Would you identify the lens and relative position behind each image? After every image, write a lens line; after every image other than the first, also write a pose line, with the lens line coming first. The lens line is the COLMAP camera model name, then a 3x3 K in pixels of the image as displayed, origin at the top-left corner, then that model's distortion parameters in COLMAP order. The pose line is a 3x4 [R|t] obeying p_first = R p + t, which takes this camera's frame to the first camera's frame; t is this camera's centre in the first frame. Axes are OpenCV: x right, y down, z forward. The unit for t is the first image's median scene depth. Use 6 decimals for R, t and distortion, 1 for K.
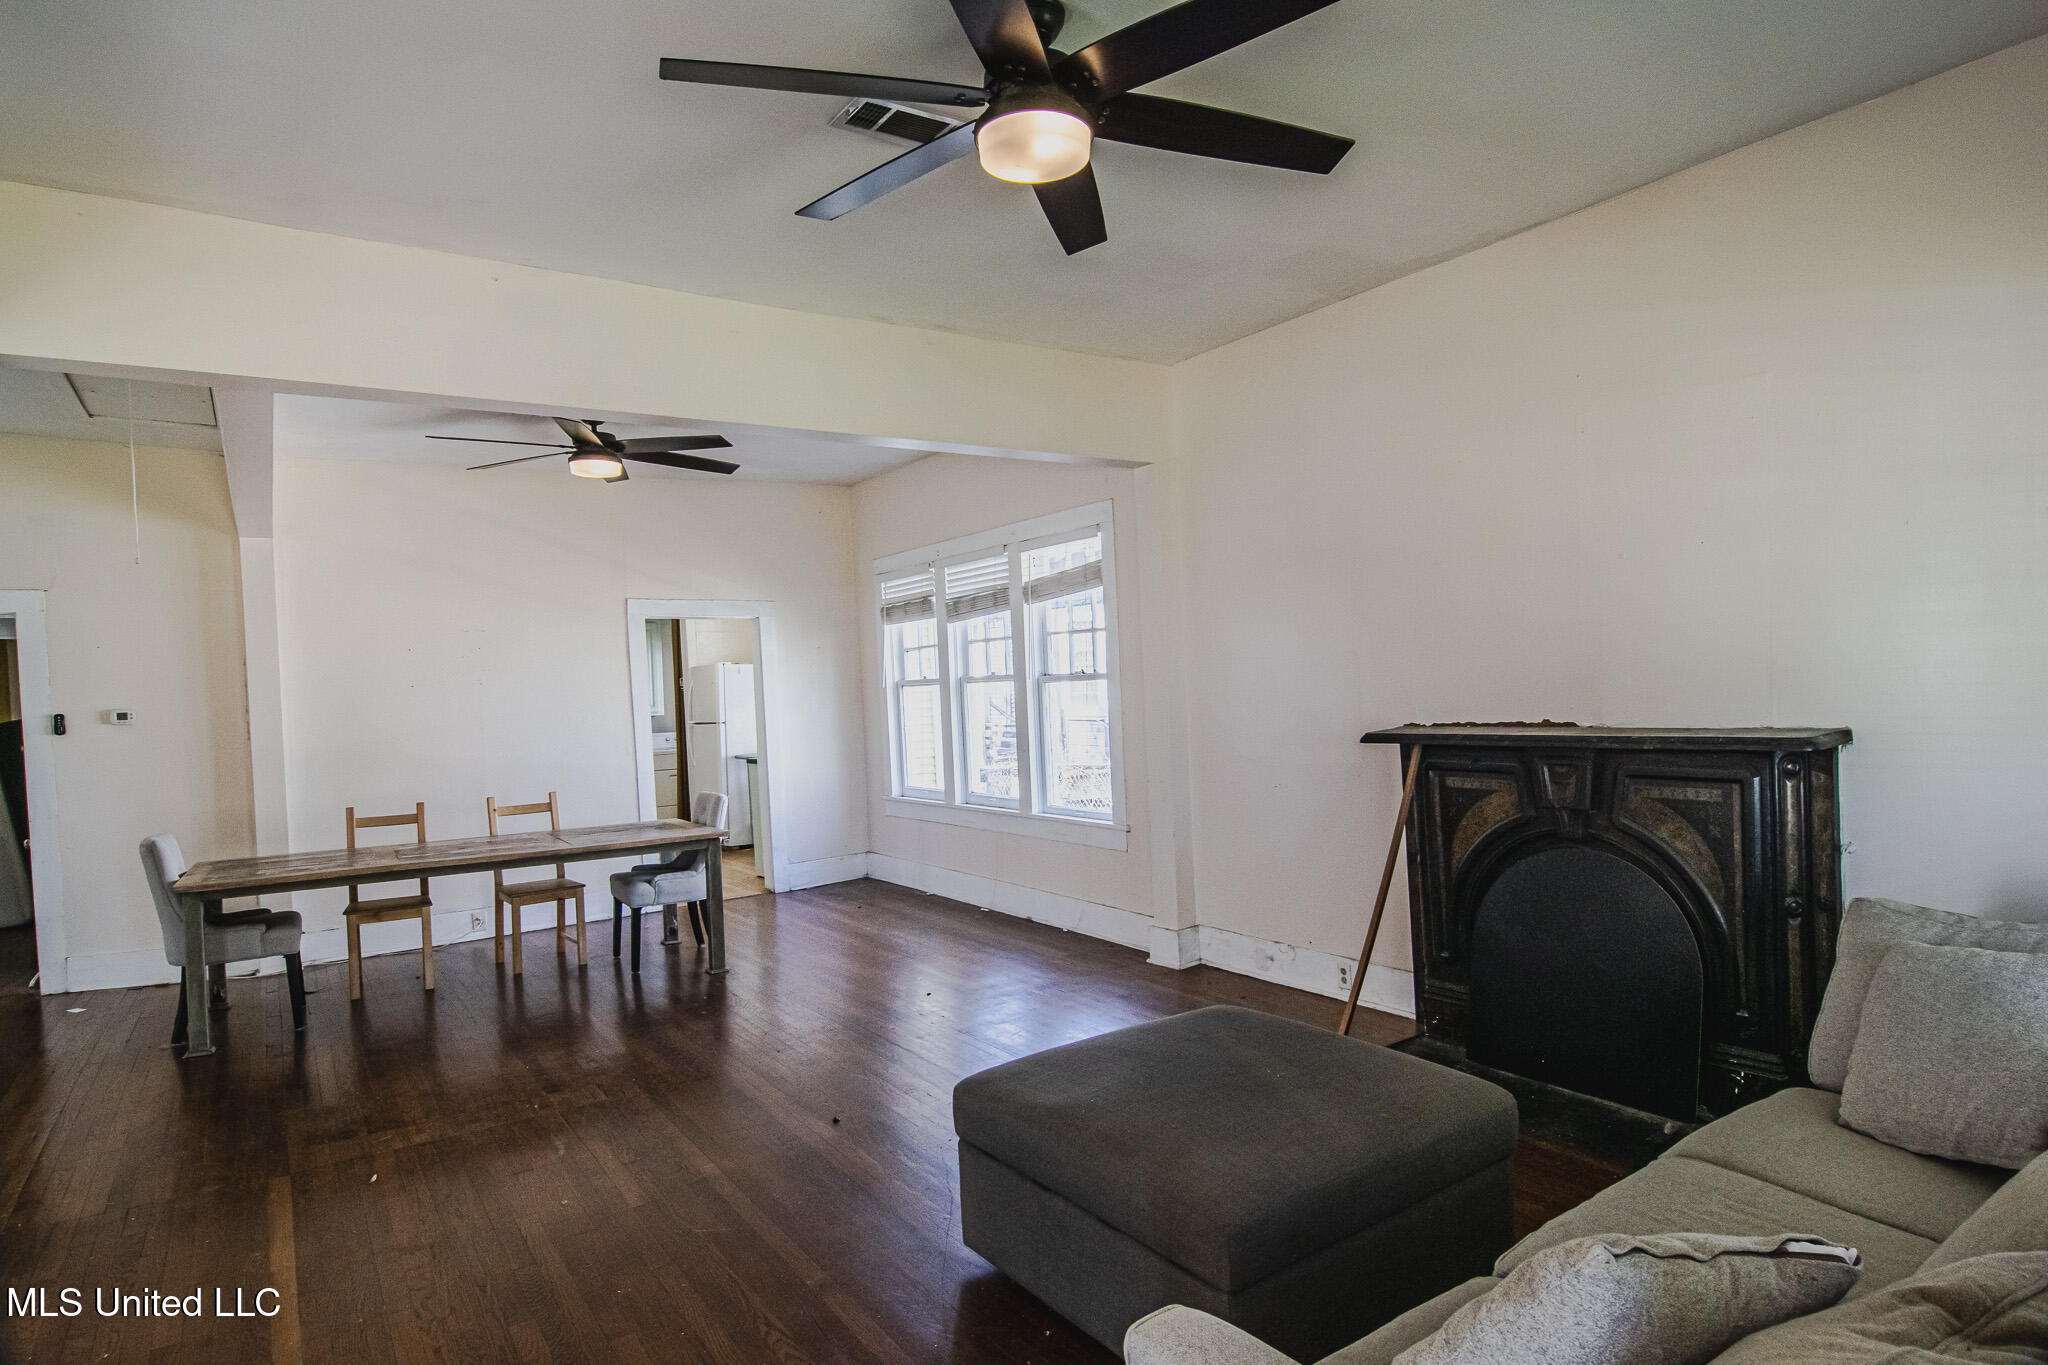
lens RADIAL K [[1114.5, 0, 1012.4], [0, 1114.5, 704.2], [0, 0, 1]] dist [-0.016443, -0.001720]
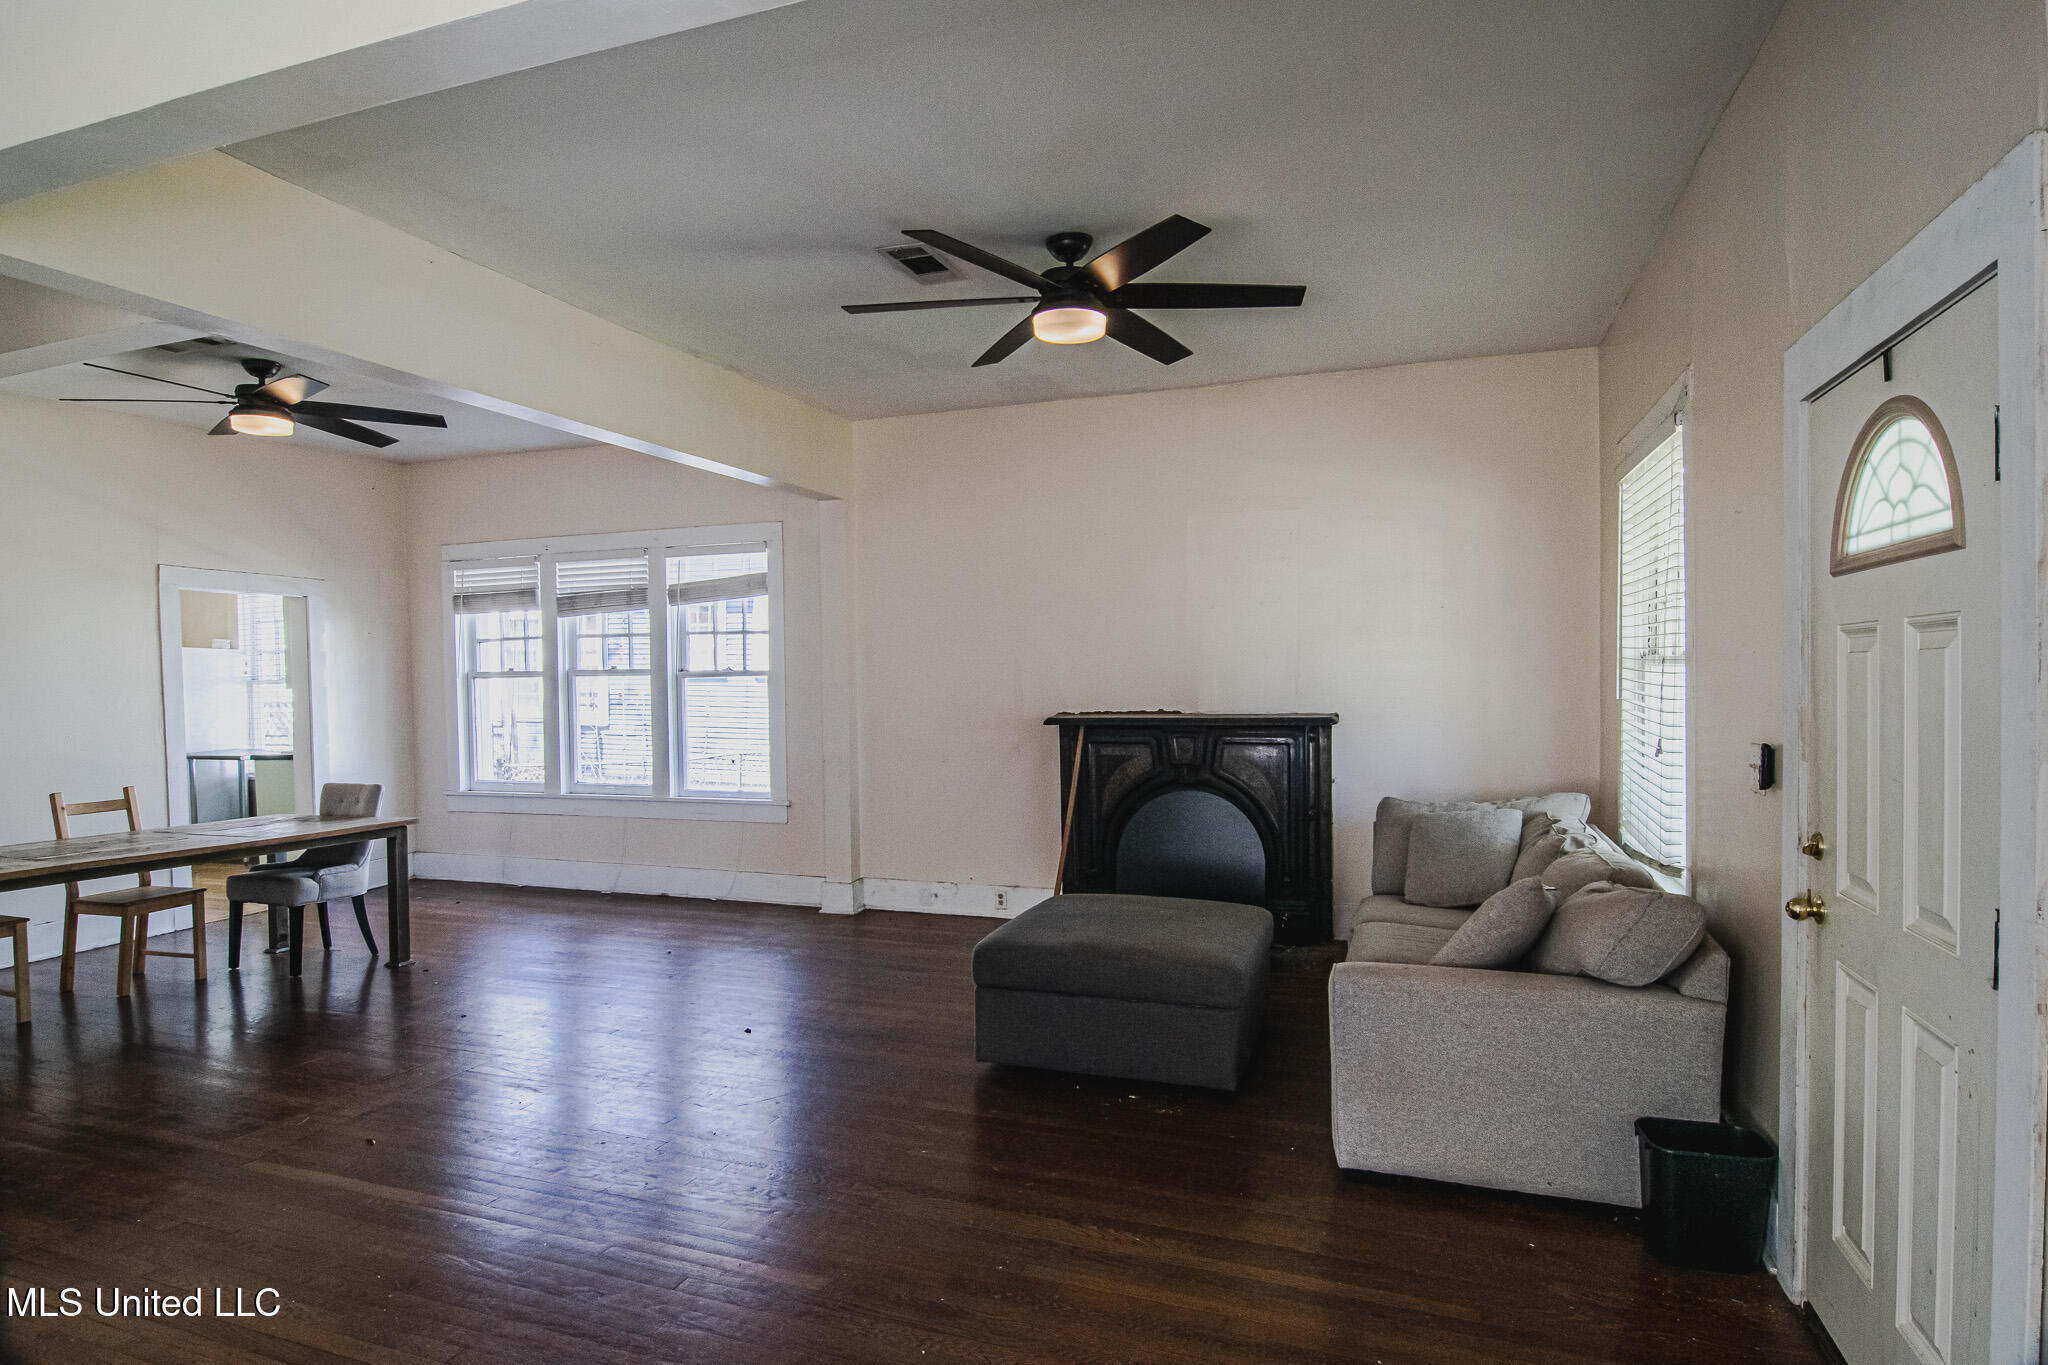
lens RADIAL K [[1114.5, 0, 1012.4], [0, 1114.5, 704.2], [0, 0, 1]] dist [-0.016443, -0.001720]
pose [[0.813878, 0.019148, 0.580721, -0.368983], [-0.012897, 0.999806, -0.014892, 0.020469], [-0.580893, 0.004631, 0.813967, -0.086249]]
